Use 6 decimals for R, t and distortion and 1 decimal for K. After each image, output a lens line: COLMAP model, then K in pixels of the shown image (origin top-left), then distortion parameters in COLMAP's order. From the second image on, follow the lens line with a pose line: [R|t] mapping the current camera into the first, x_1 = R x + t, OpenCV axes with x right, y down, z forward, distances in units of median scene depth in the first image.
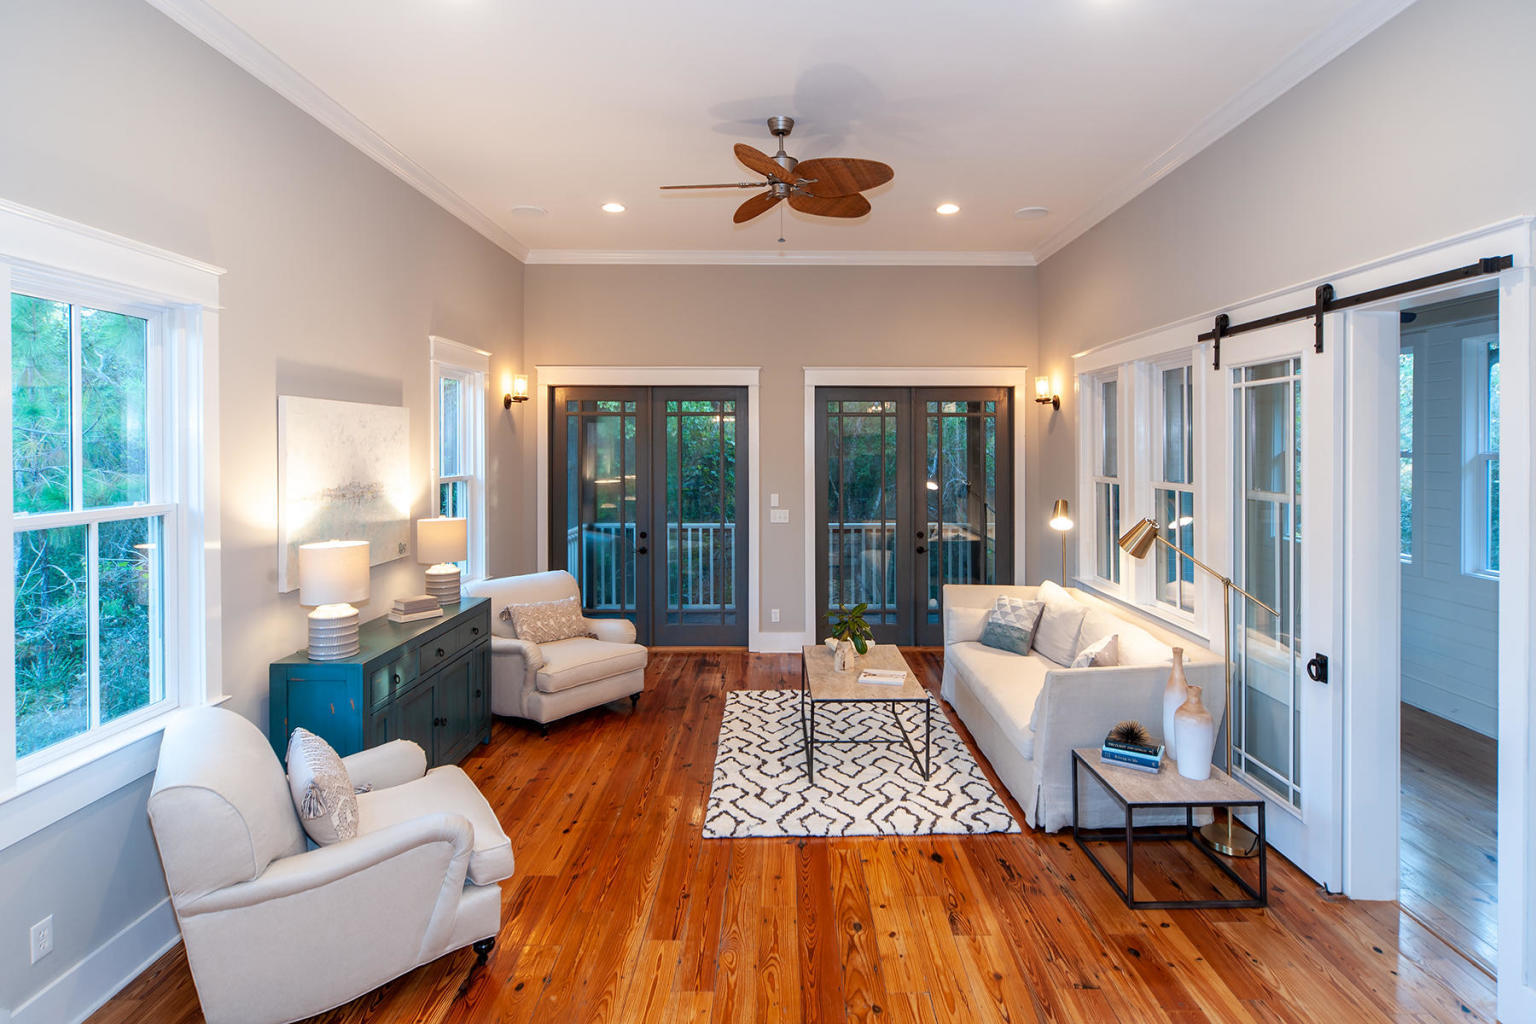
lens RADIAL K [[819.1, 0, 808.8], [0, 819.1, 454.2], [0, 0, 1]] dist [-0.001775, -0.000178]
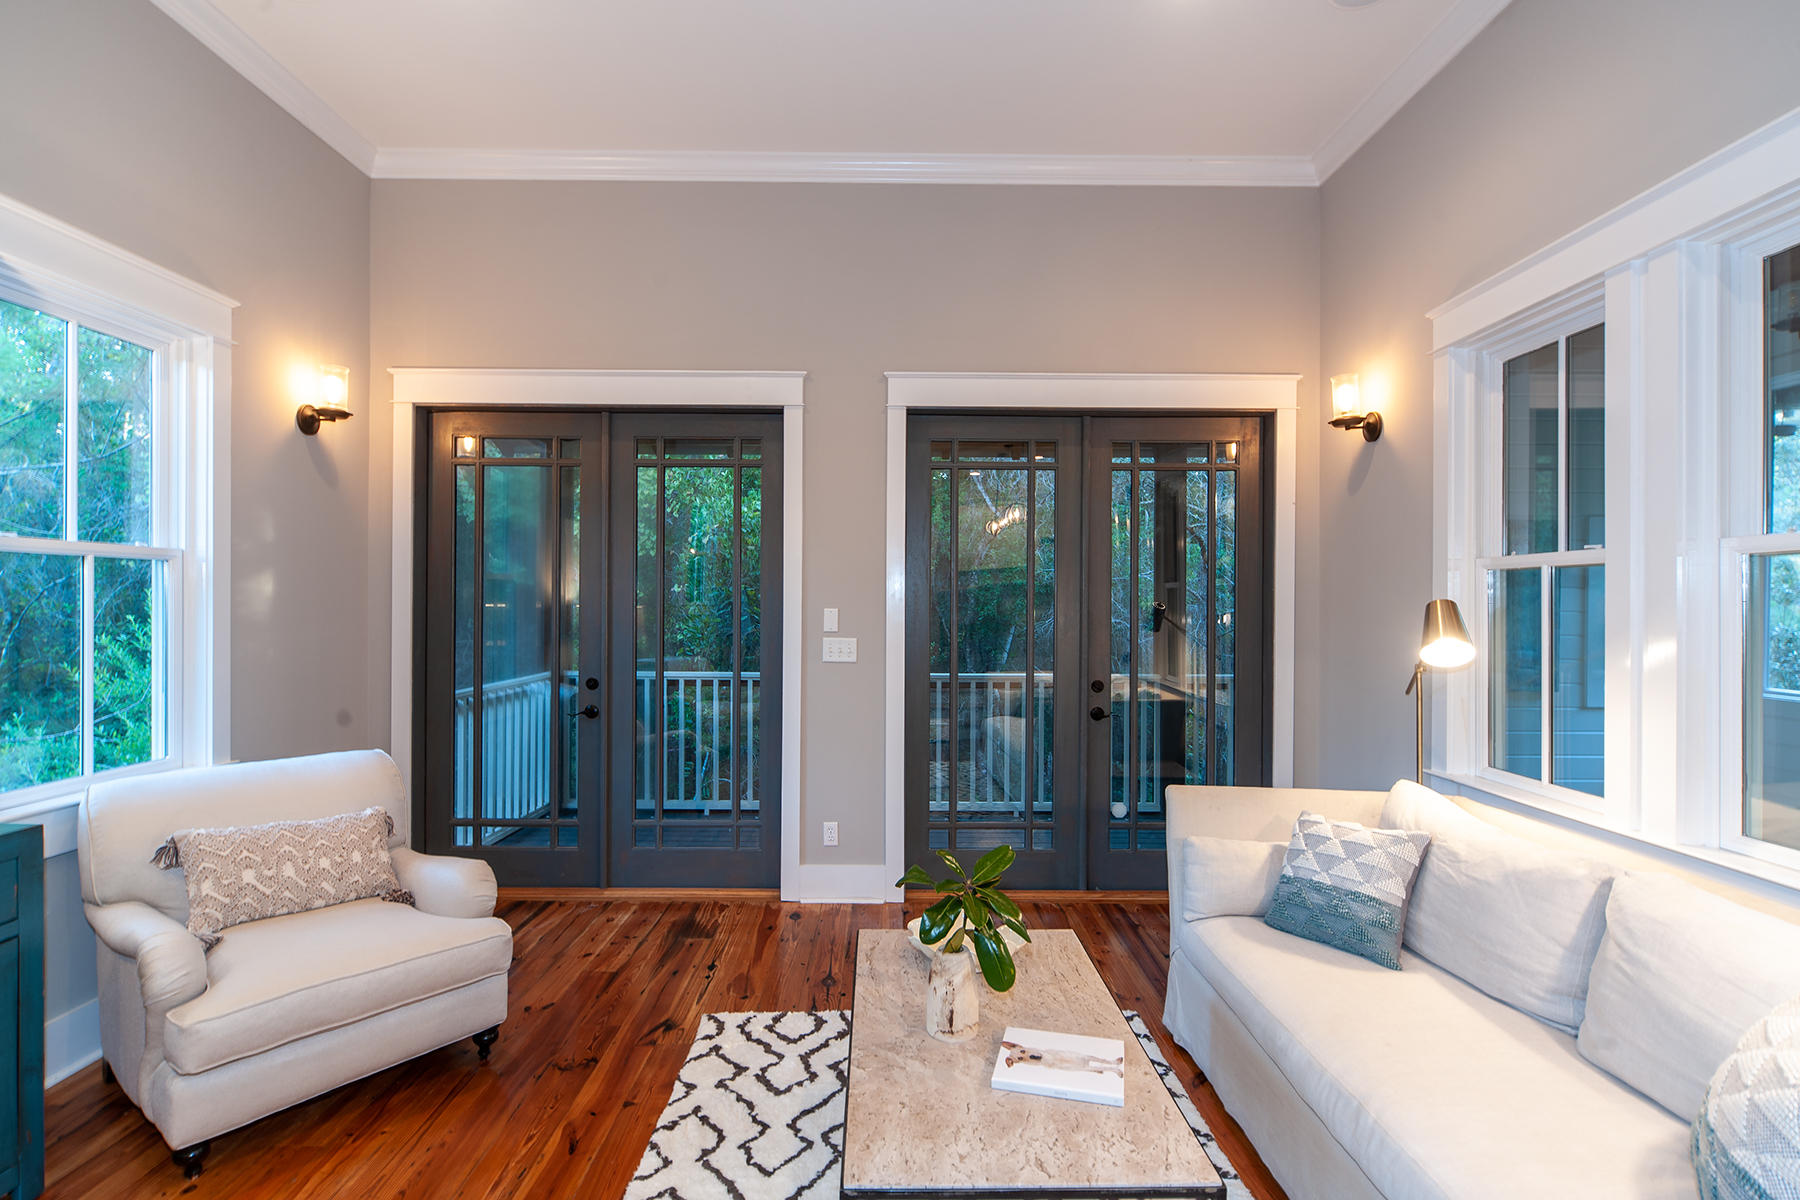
lens RADIAL K [[913.9, 0, 920.4], [0, 913.9, 604.8], [0, 0, 1]] dist [0.001660, -0.000586]
pose [[0.999972, 0.006877, -0.002808, 0.025262], [-0.006900, 0.999942, -0.008308, 0.066785], [0.002751, 0.008327, 0.999962, 0.522538]]
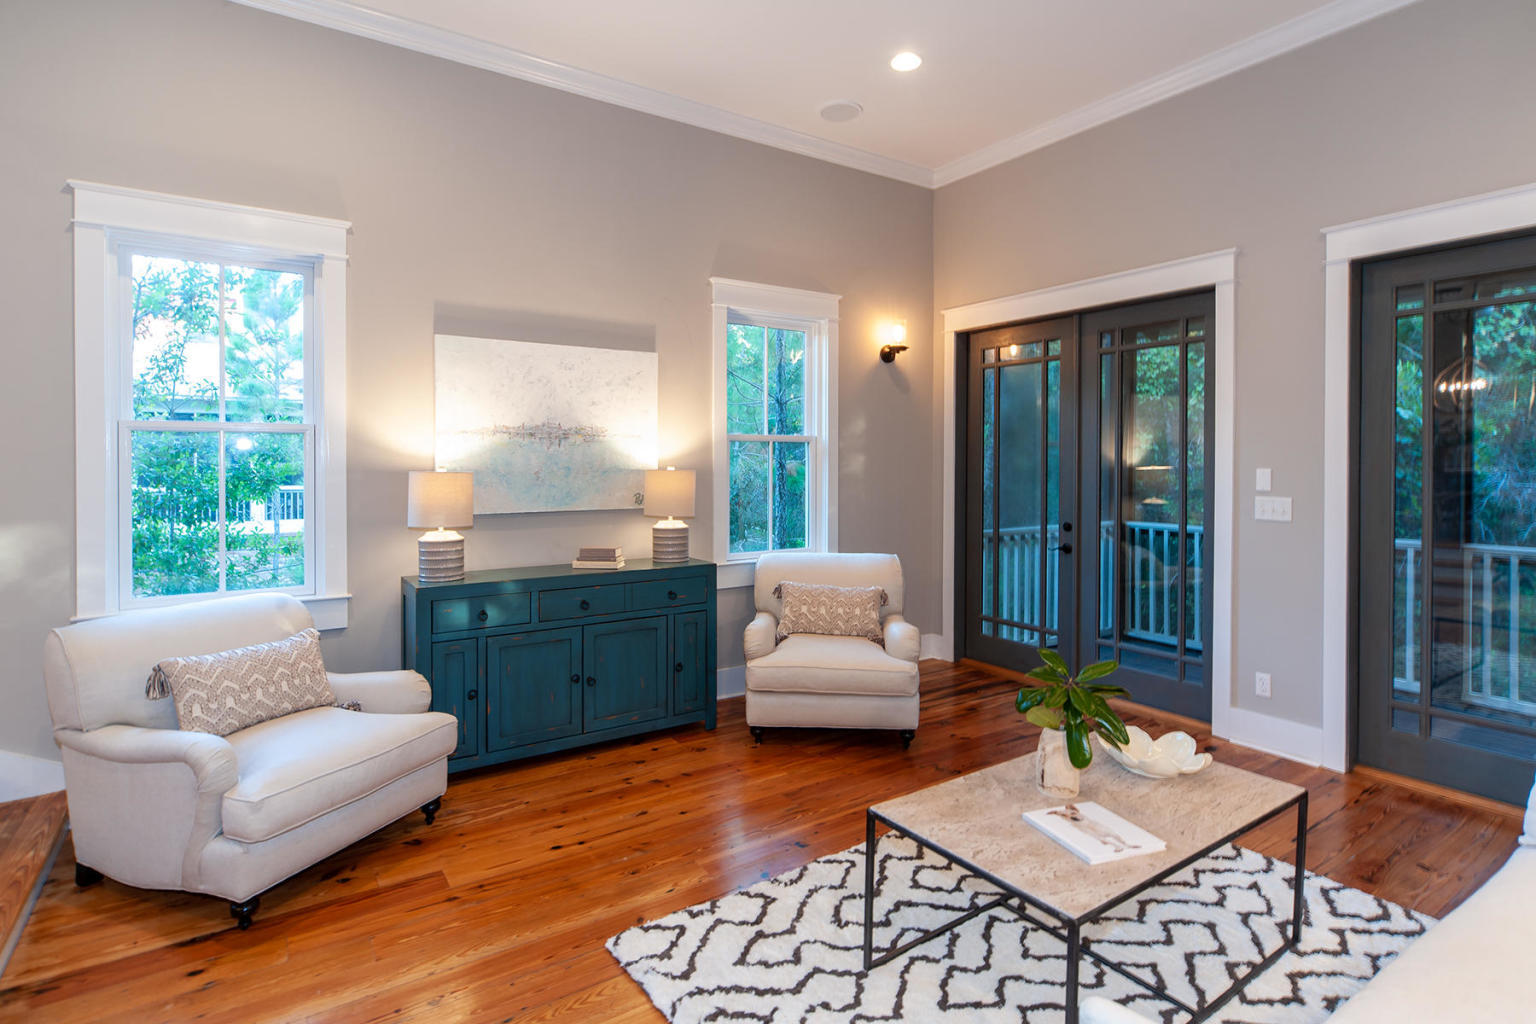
lens RADIAL K [[789.2, 0, 721.0], [0, 789.2, 468.8], [0, 0, 1]] dist [-0.001614, -0.001038]
pose [[0.516092, 0.008099, -0.856495, 0.303532], [-0.010659, 0.999939, 0.003033, 0.066758], [0.856467, 0.007564, 0.516147, 0.526079]]
